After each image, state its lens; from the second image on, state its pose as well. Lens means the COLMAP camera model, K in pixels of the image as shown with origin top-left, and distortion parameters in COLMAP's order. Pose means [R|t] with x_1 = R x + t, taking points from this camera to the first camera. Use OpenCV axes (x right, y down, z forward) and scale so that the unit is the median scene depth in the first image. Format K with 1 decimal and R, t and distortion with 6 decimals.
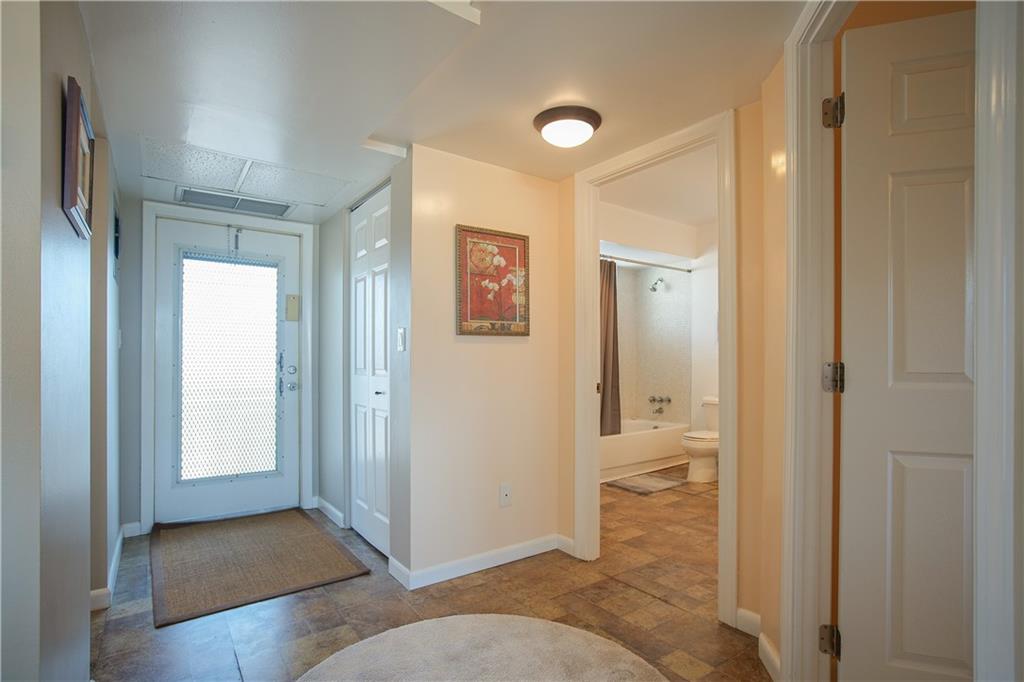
lens RADIAL K [[499.6, 0, 518.2], [0, 499.6, 352.8], [0, 0, 1]] dist [-0.020083, 0.001581]
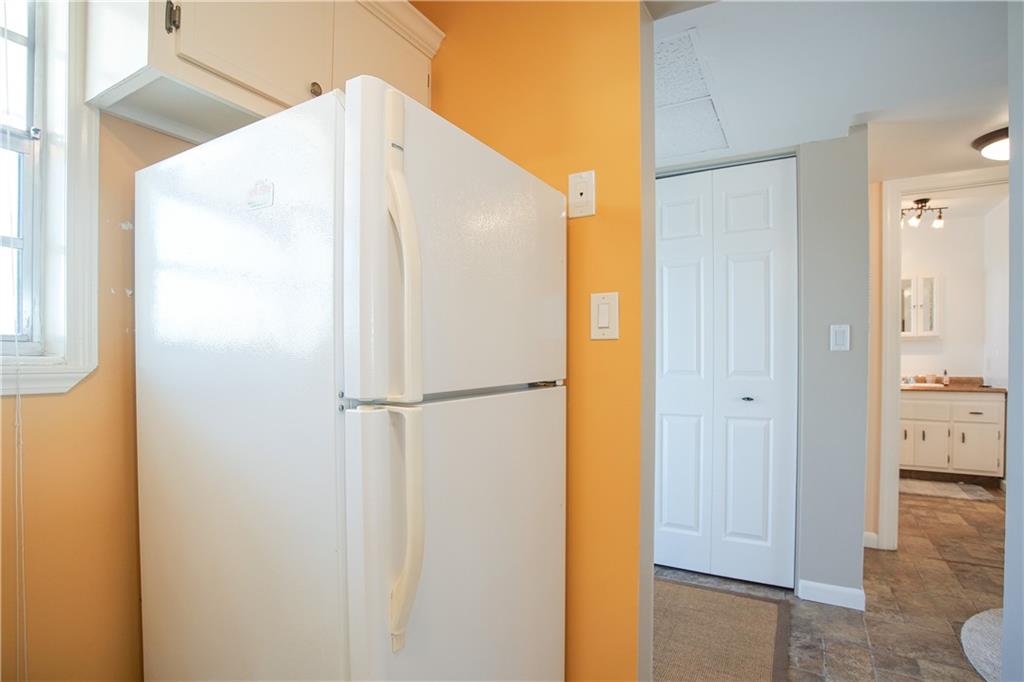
lens RADIAL K [[503.2, 0, 513.8], [0, 503.2, 364.5], [0, 0, 1]] dist [-0.055921, 0.015809]
pose [[0.918518, -0.003787, 0.395360, -1.131118], [-0.004520, 0.999788, 0.020078, 0.006742], [-0.395352, -0.020229, 0.918307, 0.424807]]
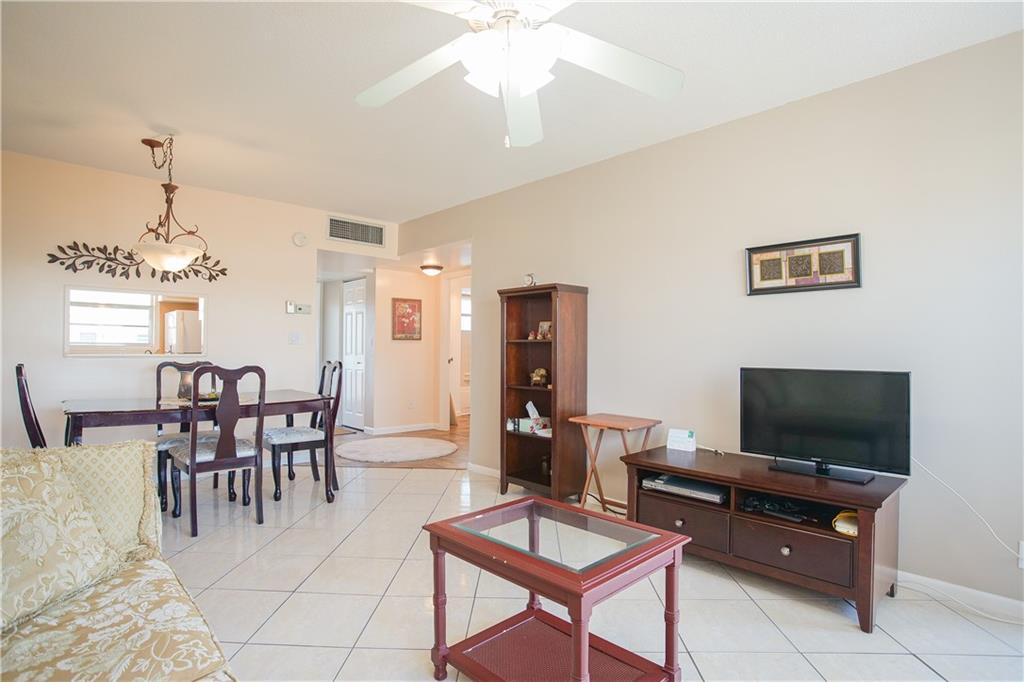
lens RADIAL K [[540.2, 0, 517.0], [0, 540.2, 340.5], [0, 0, 1]] dist [-0.069870, 0.055712]
pose [[0.992676, 0.008294, 0.120524, 0.149098], [-0.008292, 0.999965, -0.000517, -0.030106], [-0.120524, -0.000486, 0.992710, -1.494578]]
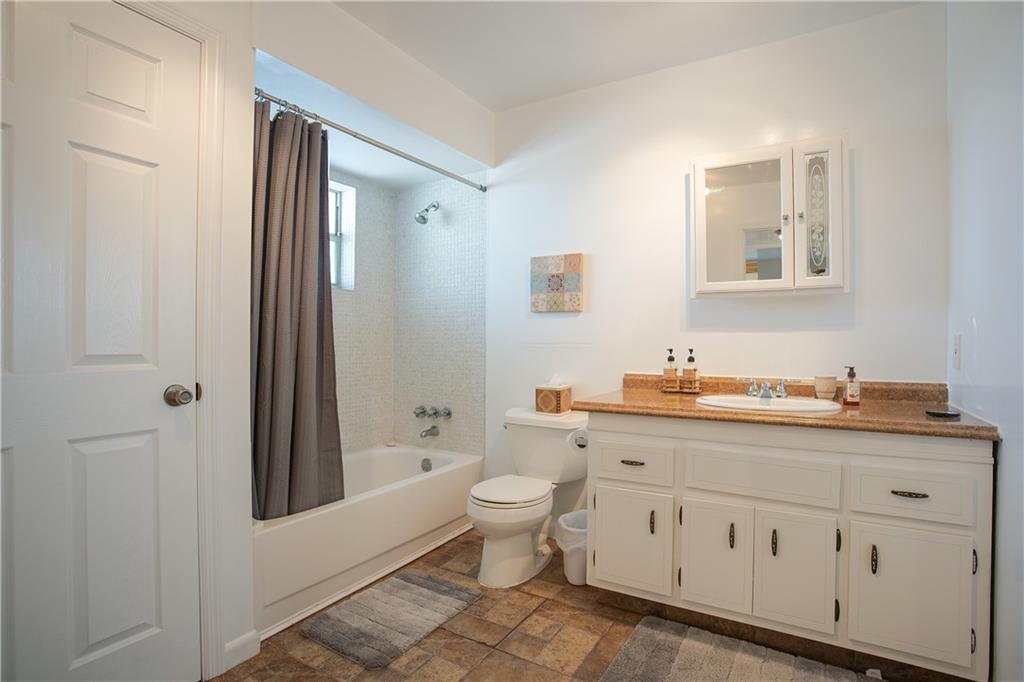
lens RADIAL K [[499.6, 0, 518.2], [0, 499.6, 352.8], [0, 0, 1]] dist [-0.020083, 0.001581]
pose [[0.917689, -0.003451, 0.397284, 0.327577], [-0.007268, 0.999649, 0.025473, 0.019873], [-0.397233, -0.026264, 0.917342, 0.973291]]
